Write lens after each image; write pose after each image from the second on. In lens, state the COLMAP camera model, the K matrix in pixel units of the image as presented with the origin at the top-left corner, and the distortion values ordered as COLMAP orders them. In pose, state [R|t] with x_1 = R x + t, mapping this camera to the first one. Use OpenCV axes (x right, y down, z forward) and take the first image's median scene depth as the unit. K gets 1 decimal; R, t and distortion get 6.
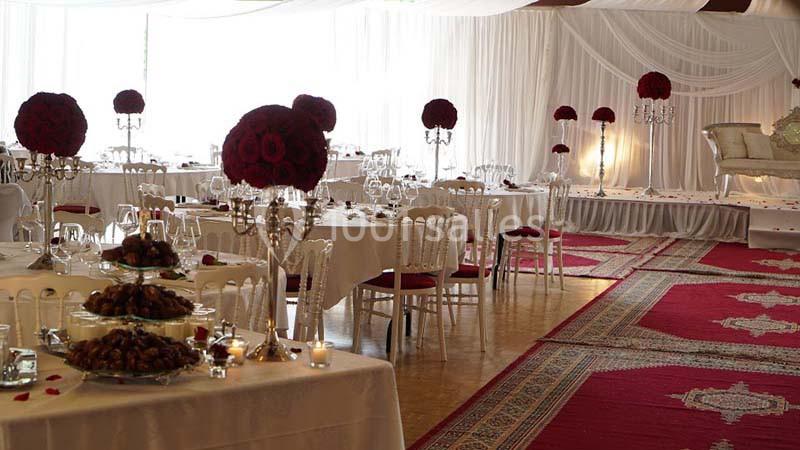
lens RADIAL K [[1163.0, 0, 399.8], [0, 1163.0, 224.9], [0, 0, 1]] dist [0.013413, 0.000000]
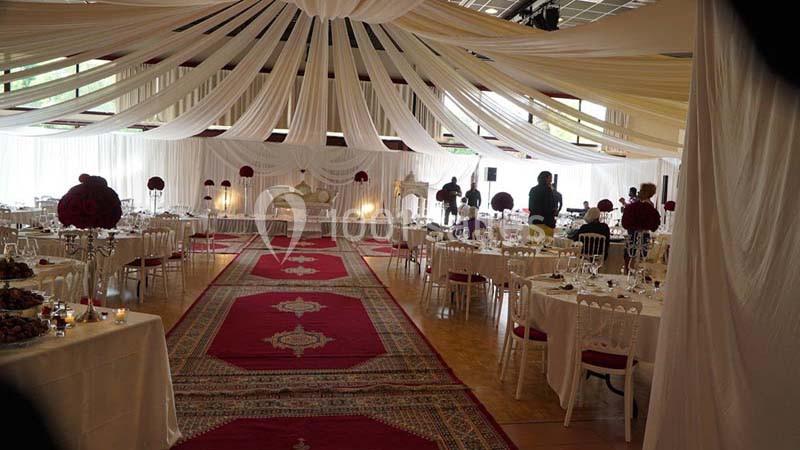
lens RADIAL K [[584.8, 0, 402.5], [0, 584.8, 235.9], [0, 0, 1]] dist [0.013377, 0.008643]
pose [[0.930926, -0.027844, 0.364146, 0.057471], [0.033237, 0.999411, -0.008551, 0.027105], [-0.363694, 0.020063, 0.931303, -0.190458]]
